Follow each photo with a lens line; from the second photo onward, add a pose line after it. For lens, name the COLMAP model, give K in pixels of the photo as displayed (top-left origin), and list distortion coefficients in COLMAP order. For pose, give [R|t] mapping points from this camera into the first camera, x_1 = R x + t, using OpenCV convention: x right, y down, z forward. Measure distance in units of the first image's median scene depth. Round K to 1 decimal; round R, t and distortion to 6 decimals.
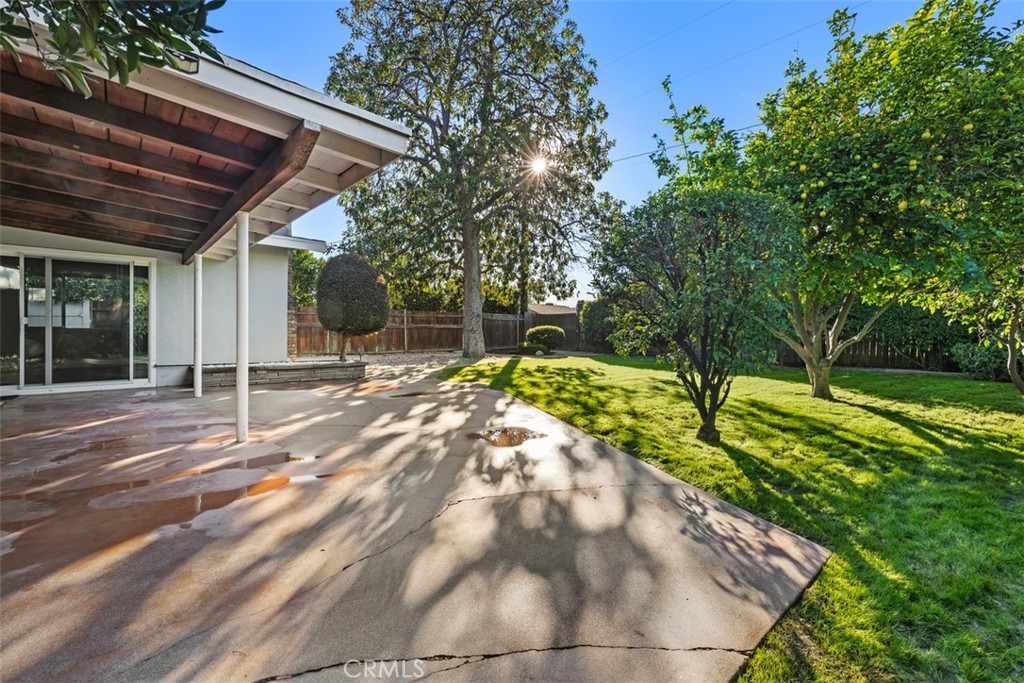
lens RADIAL K [[429.1, 0, 515.4], [0, 429.1, 335.1], [0, 0, 1]] dist [-0.001116, 0.000095]
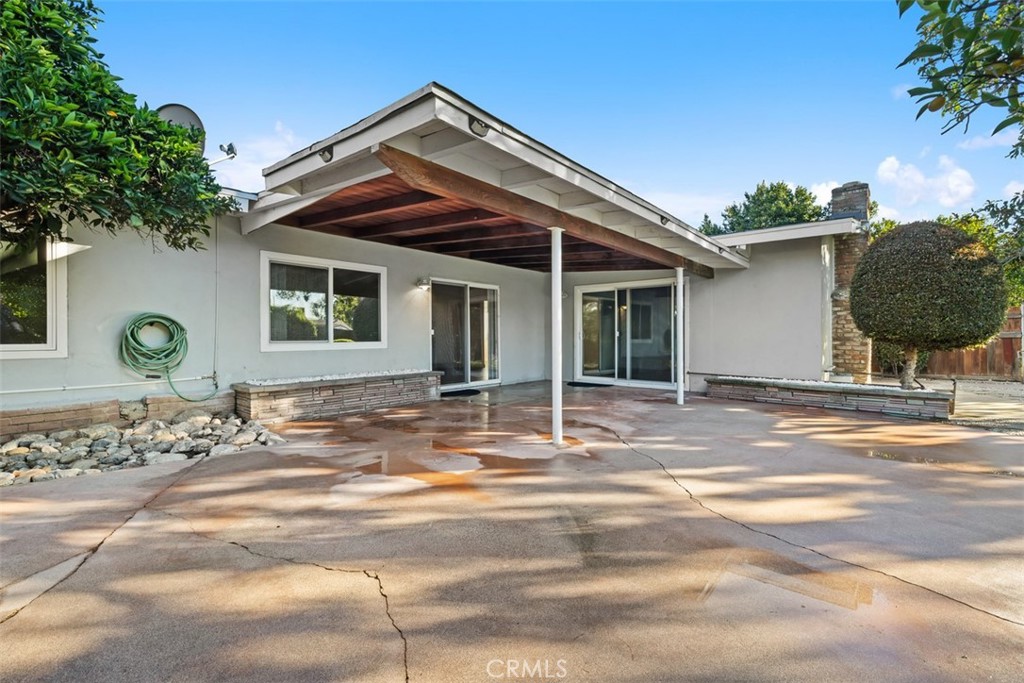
lens RADIAL K [[429.1, 0, 514.7], [0, 429.1, 340.0], [0, 0, 1]] dist [-0.001116, 0.000095]
pose [[0.130247, -0.002386, -0.991479, 0.237457], [-0.015016, 0.999878, -0.004378, -0.001951], [0.991368, 0.015458, 0.130195, 0.444537]]
